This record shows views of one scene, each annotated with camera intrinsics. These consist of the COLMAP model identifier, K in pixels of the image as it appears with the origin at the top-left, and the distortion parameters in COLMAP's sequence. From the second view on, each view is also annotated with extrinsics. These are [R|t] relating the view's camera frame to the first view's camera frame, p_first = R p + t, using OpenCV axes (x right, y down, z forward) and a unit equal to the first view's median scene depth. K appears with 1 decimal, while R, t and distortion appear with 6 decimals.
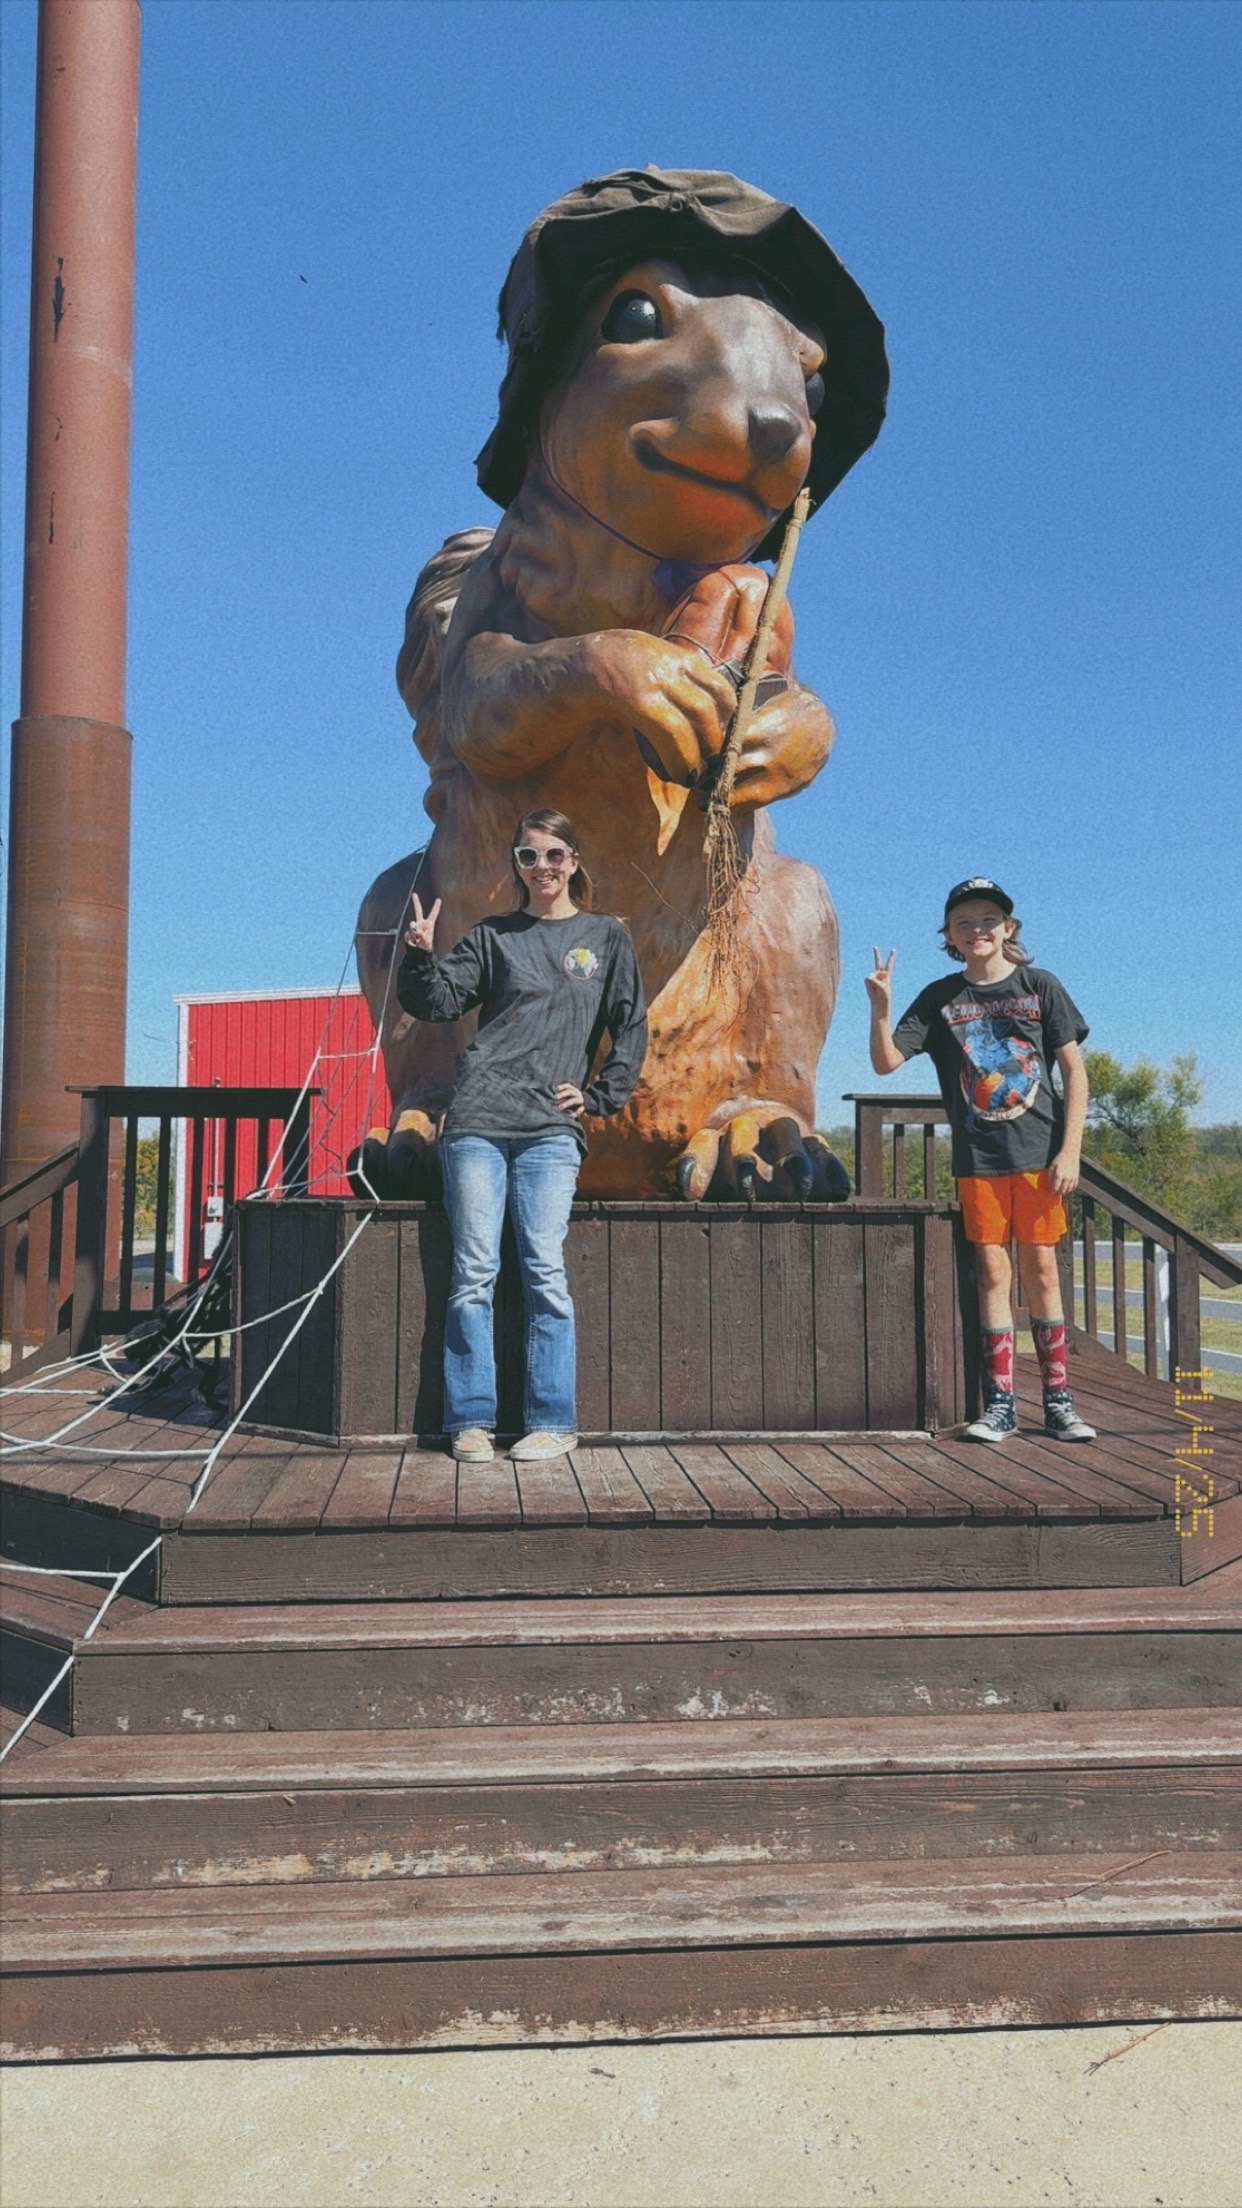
lens RADIAL K [[1649.2, 0, 621.0], [0, 1649.2, 1104.0], [0, 0, 1]] dist [0.120153, -0.168681]
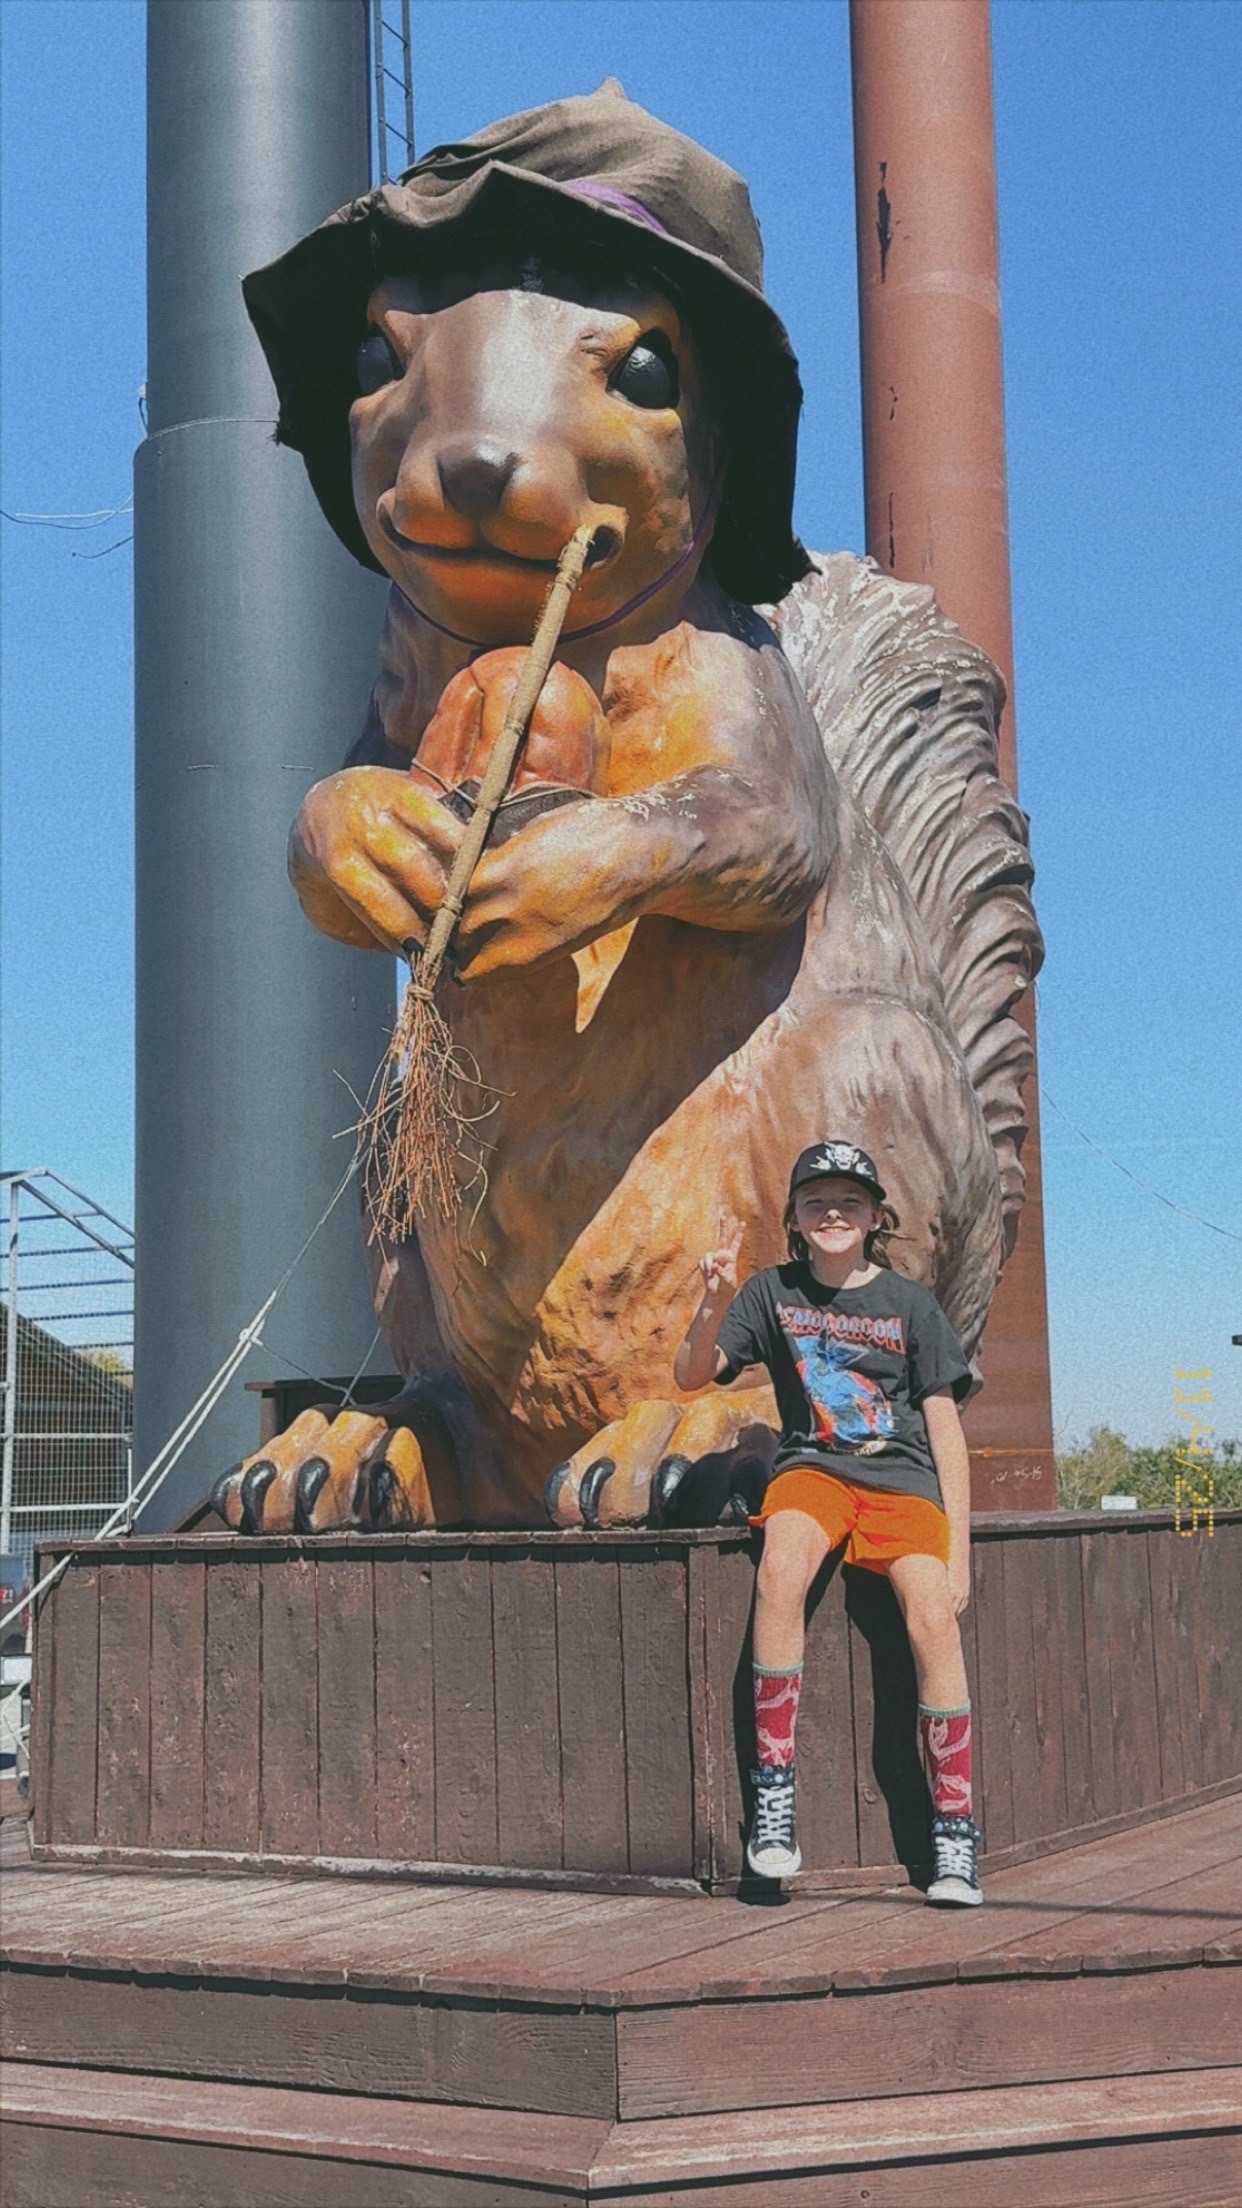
lens RADIAL K [[2661.8, 0, 600.0], [0, 2661.8, 1138.6], [0, 0, 1]] dist [0.023818, -0.014908]
pose [[0.807077, -0.102182, -0.581538, 0.787741], [0.060815, 0.994059, -0.090265, -0.002579], [0.587306, 0.037485, 0.808496, 0.101114]]
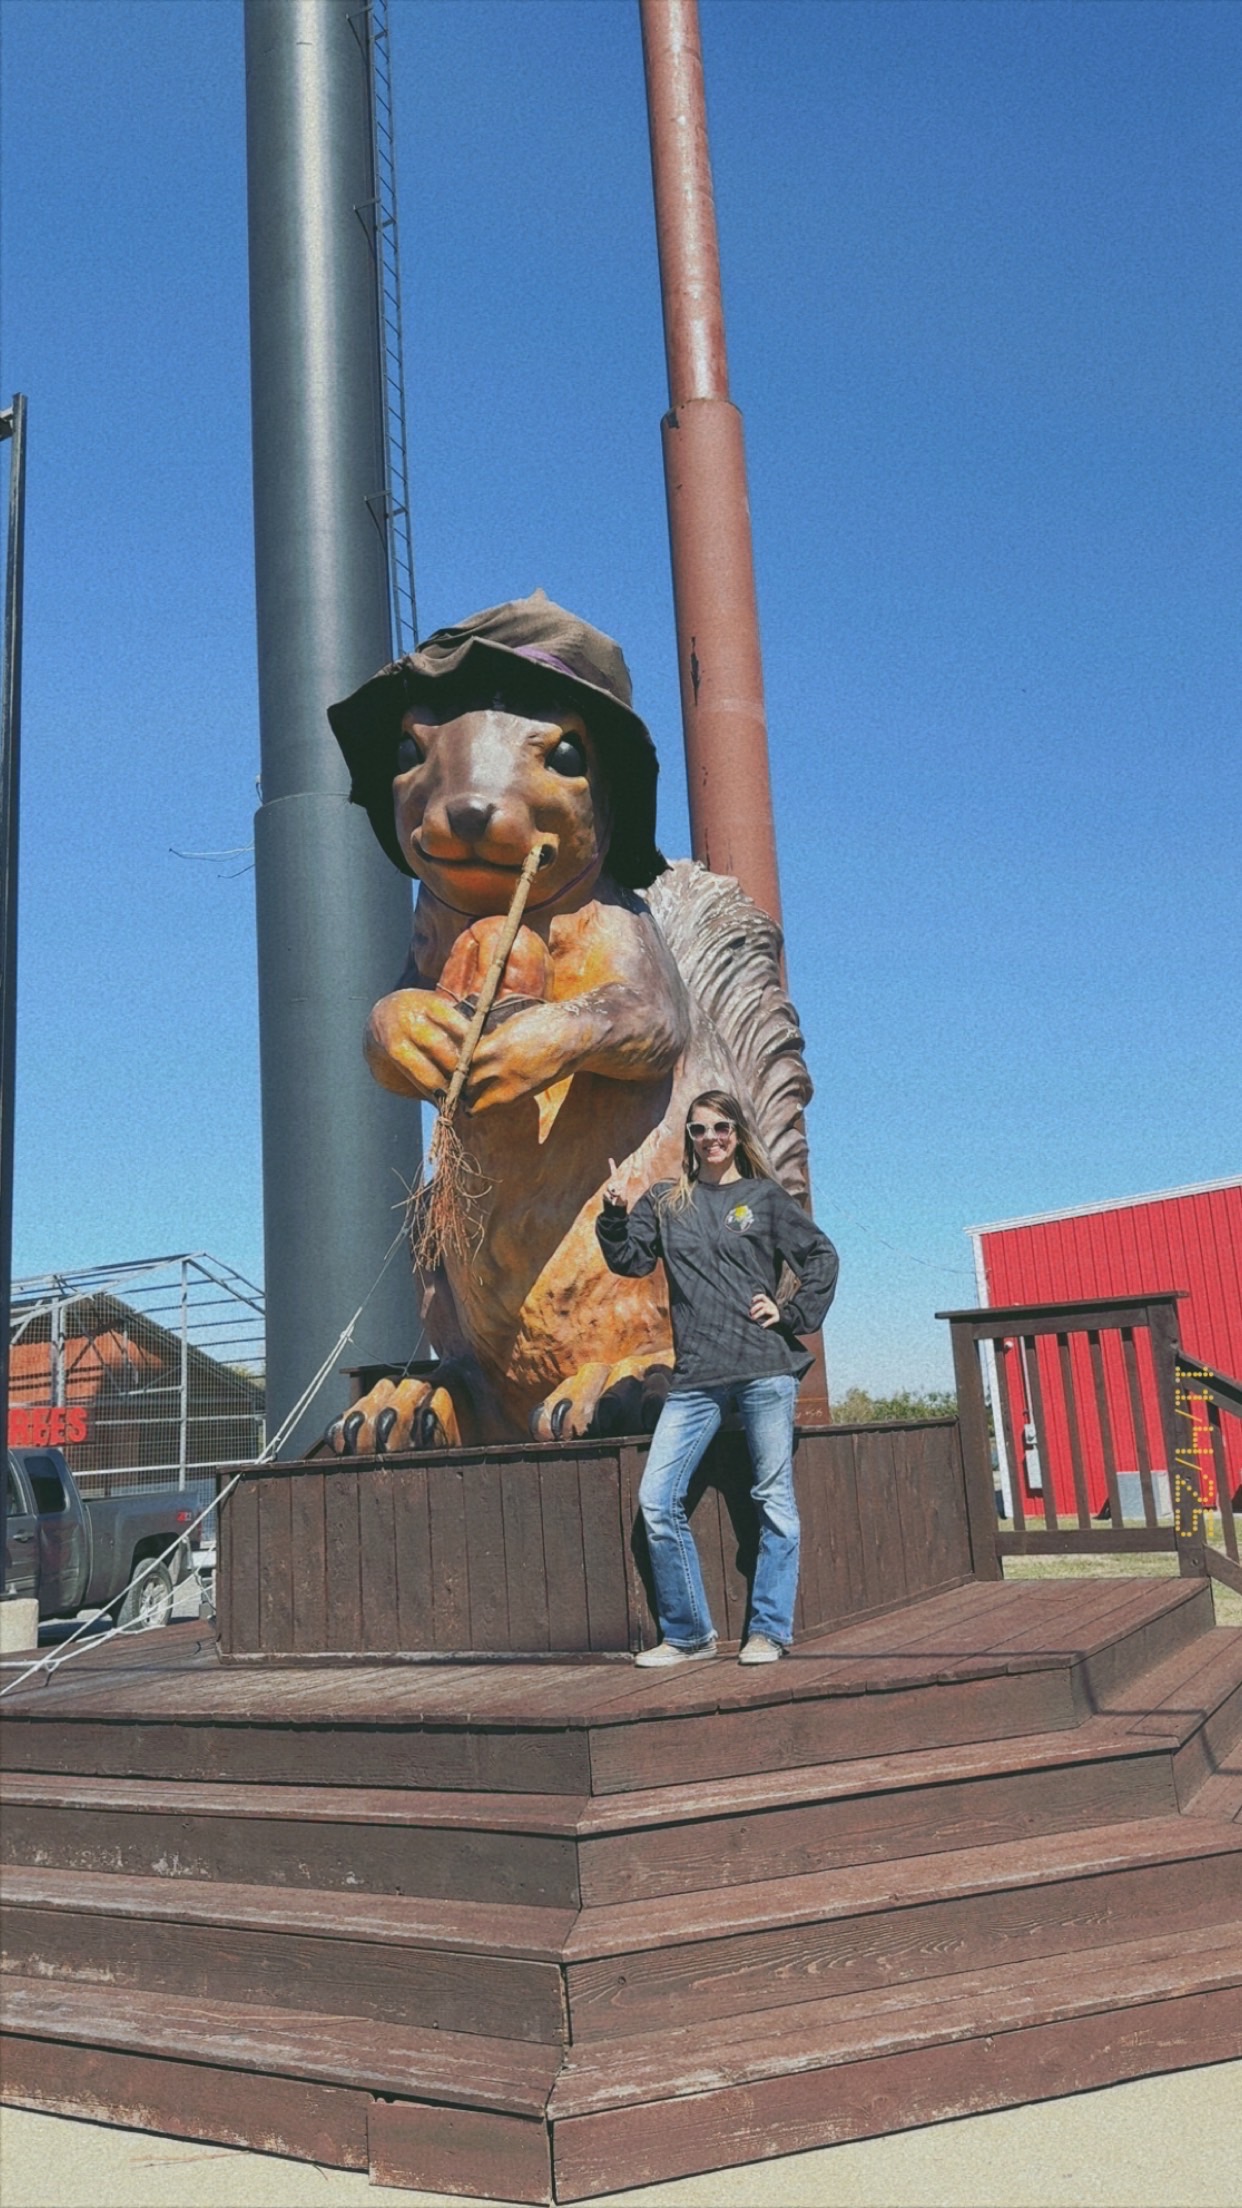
lens RADIAL K [[1623.5, 0, 621.0], [0, 1623.5, 1104.0], [0, 0, 1]] dist [0.001887, -0.004759]
pose [[0.829737, -0.171658, -0.531103, 0.793111], [0.102054, 0.982151, -0.158004, 0.012165], [0.548746, 0.076901, 0.832445, 0.074381]]
